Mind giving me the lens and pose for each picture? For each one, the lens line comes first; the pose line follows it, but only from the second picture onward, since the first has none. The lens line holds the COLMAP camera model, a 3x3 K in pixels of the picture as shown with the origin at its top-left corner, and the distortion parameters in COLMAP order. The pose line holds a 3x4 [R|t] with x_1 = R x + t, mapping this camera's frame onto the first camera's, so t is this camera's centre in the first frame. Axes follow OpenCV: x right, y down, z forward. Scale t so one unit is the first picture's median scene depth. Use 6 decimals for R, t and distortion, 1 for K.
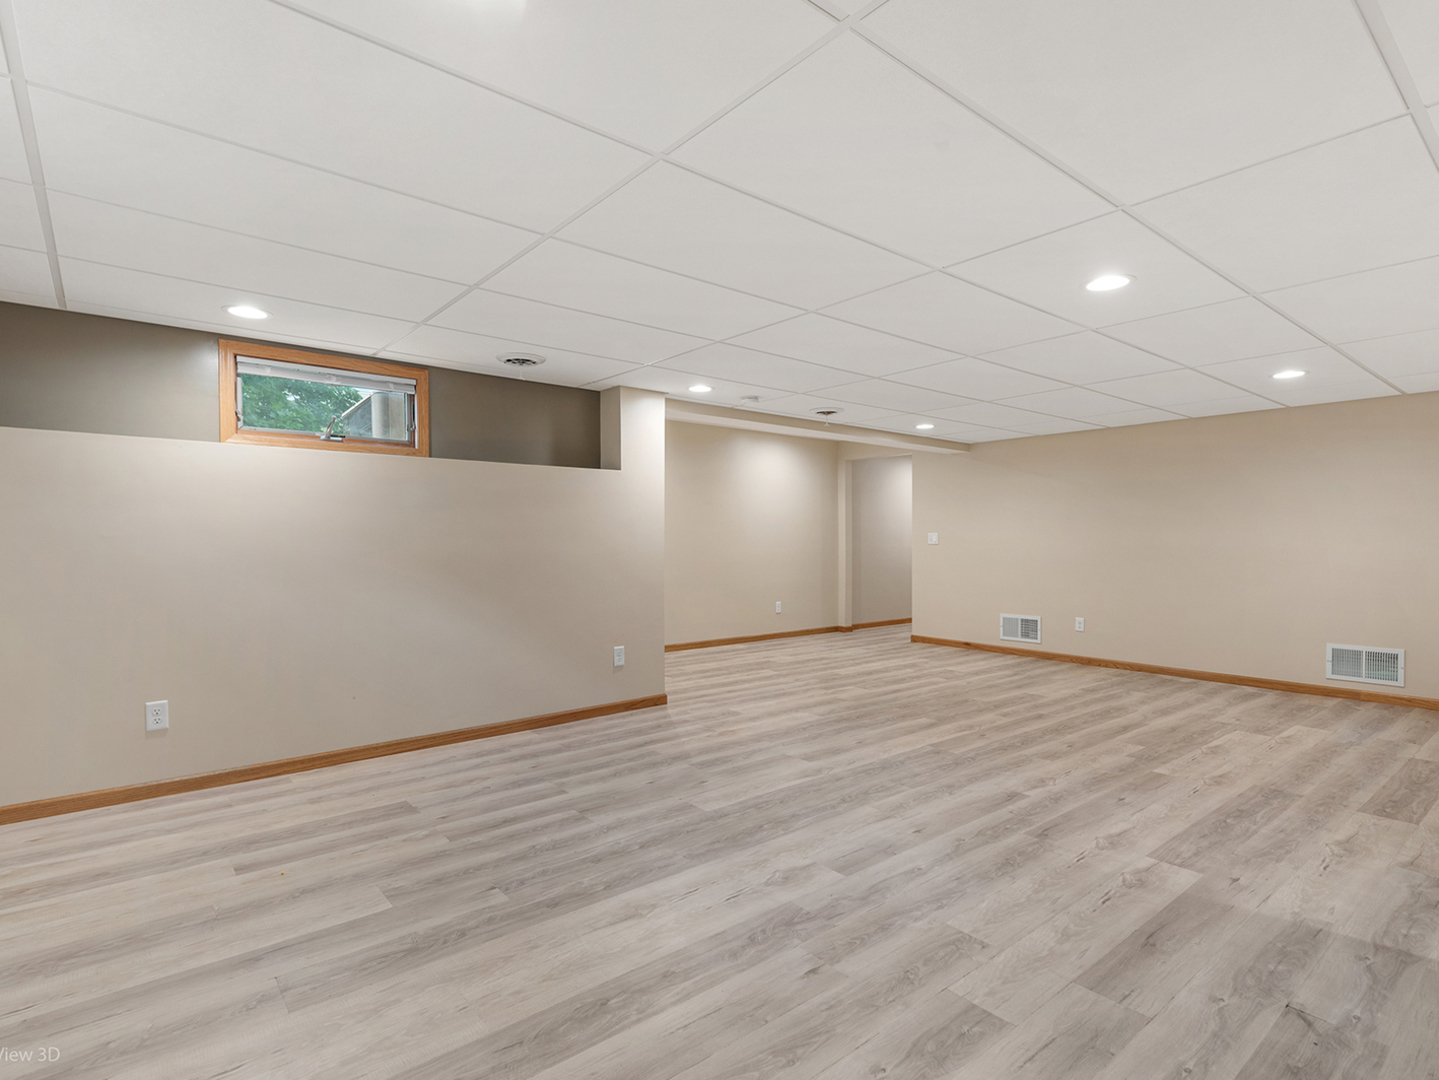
lens RADIAL K [[731.2, 0, 719.5], [0, 731.2, 540.0], [0, 0, 1]] dist [0.025641, -0.008825]
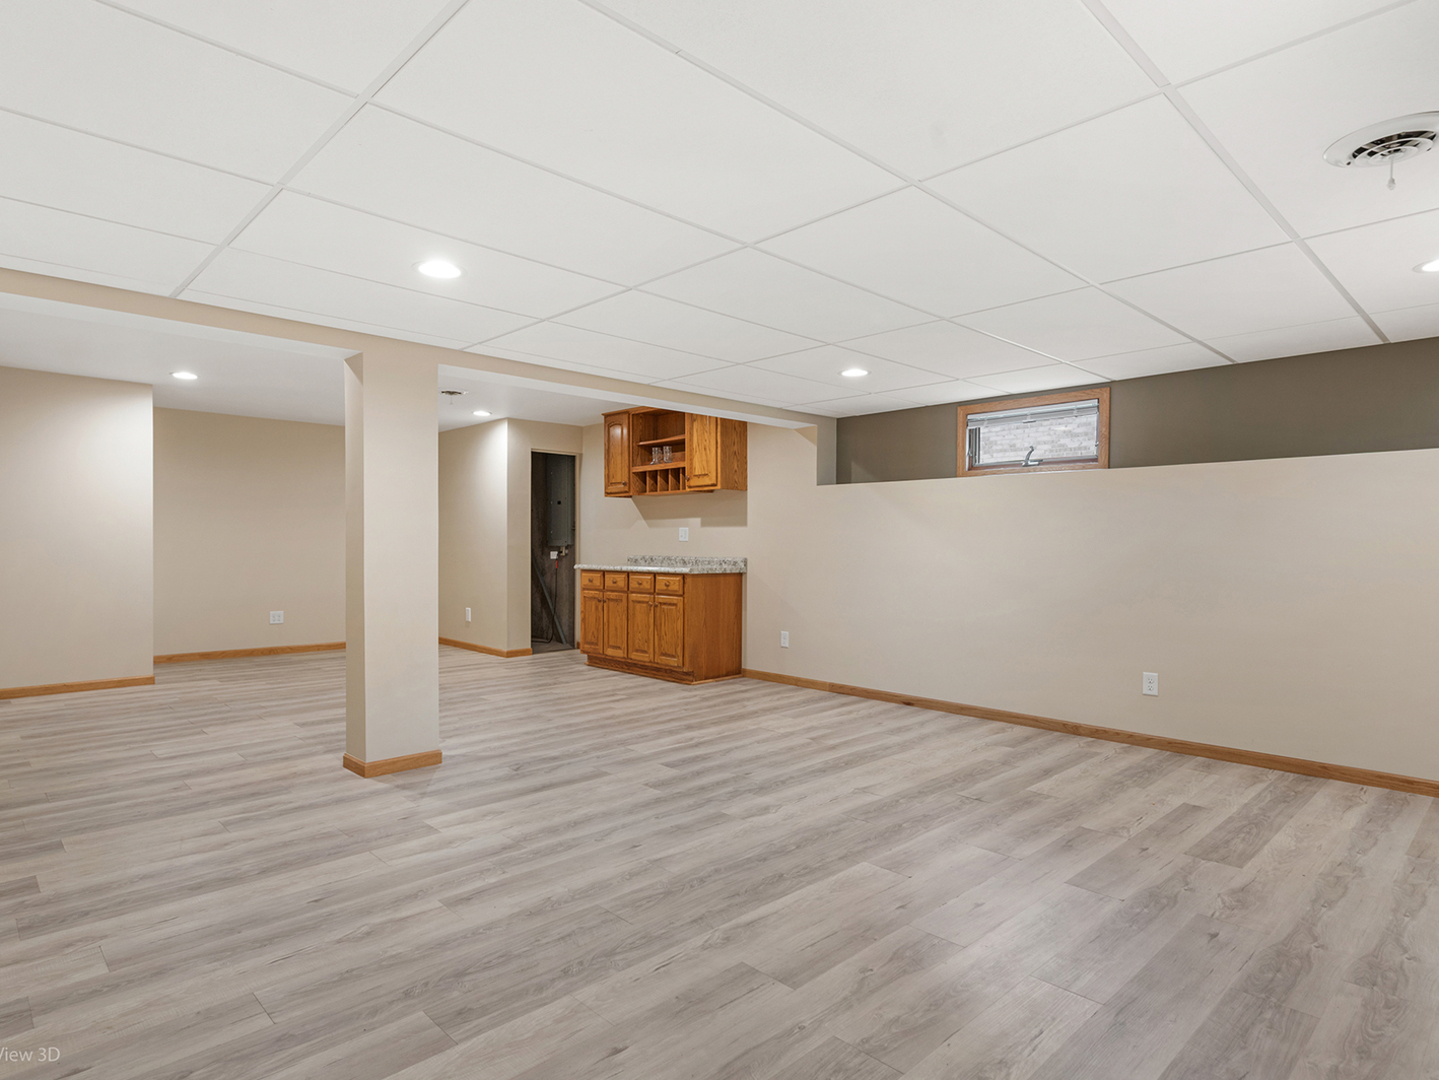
lens RADIAL K [[807.4, 0, 719.5], [0, 807.4, 540.0], [0, 0, 1]] dist [0.000166, -0.000210]
pose [[-0.997125, -0.005356, -0.075591, 0.246939], [-0.005213, 0.999984, -0.002094, -0.003111], [0.075601, -0.001694, -0.997137, 2.106923]]
